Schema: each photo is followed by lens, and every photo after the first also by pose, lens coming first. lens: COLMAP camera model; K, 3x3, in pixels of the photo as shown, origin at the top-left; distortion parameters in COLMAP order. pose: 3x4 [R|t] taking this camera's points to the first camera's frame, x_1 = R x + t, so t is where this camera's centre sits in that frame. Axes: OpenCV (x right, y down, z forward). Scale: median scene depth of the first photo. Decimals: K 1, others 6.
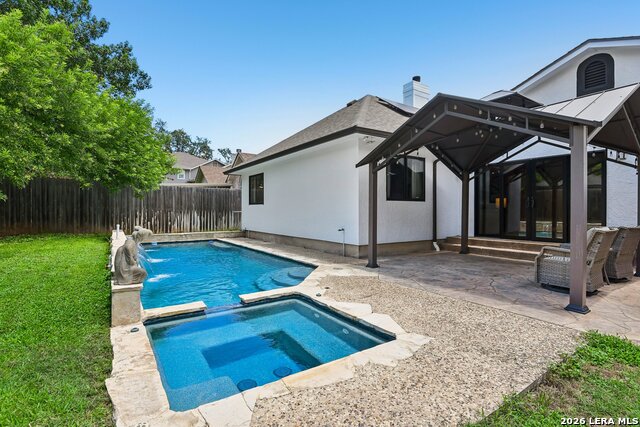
lens RADIAL K [[310.5, 0, 317.3], [0, 310.5, 215.6], [0, 0, 1]] dist [-0.000916, -0.014808]
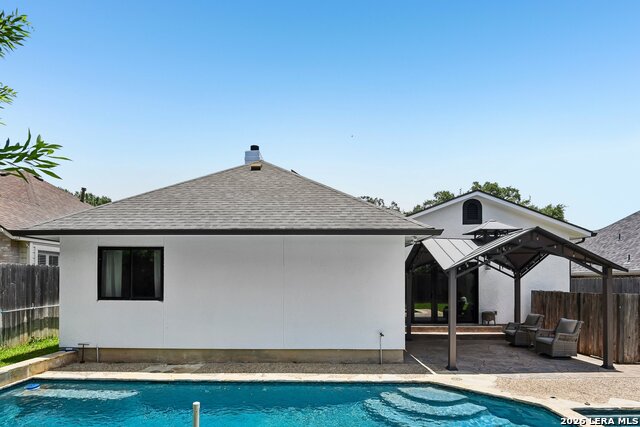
lens RADIAL K [[346.9, 0, 319.6], [0, 346.9, 273.0], [0, 0, 1]] dist [-0.031922, -0.000223]
pose [[0.560282, 0.013064, 0.828199, -0.832164], [0.009671, 0.999704, -0.022312, -0.108031], [-0.828246, 0.020511, 0.559990, 0.585948]]
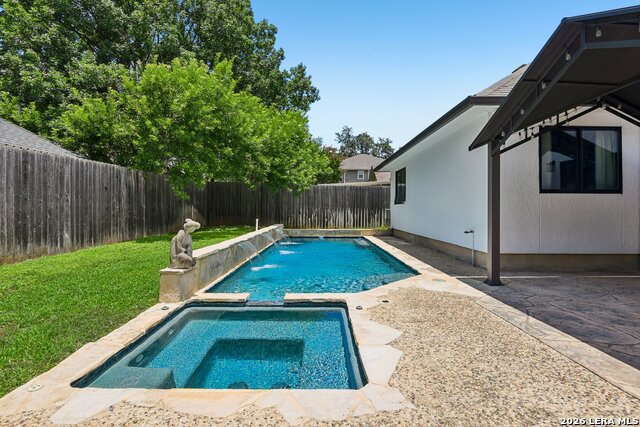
lens RADIAL K [[311.9, 0, 317.8], [0, 311.9, 209.6], [0, 0, 1]] dist [-0.000372, -0.014573]
pose [[0.828459, 0.004035, -0.560036, 0.198761], [-0.011888, 0.999875, -0.010381, 0.001953], [0.559924, 0.015257, 0.828403, 0.128604]]
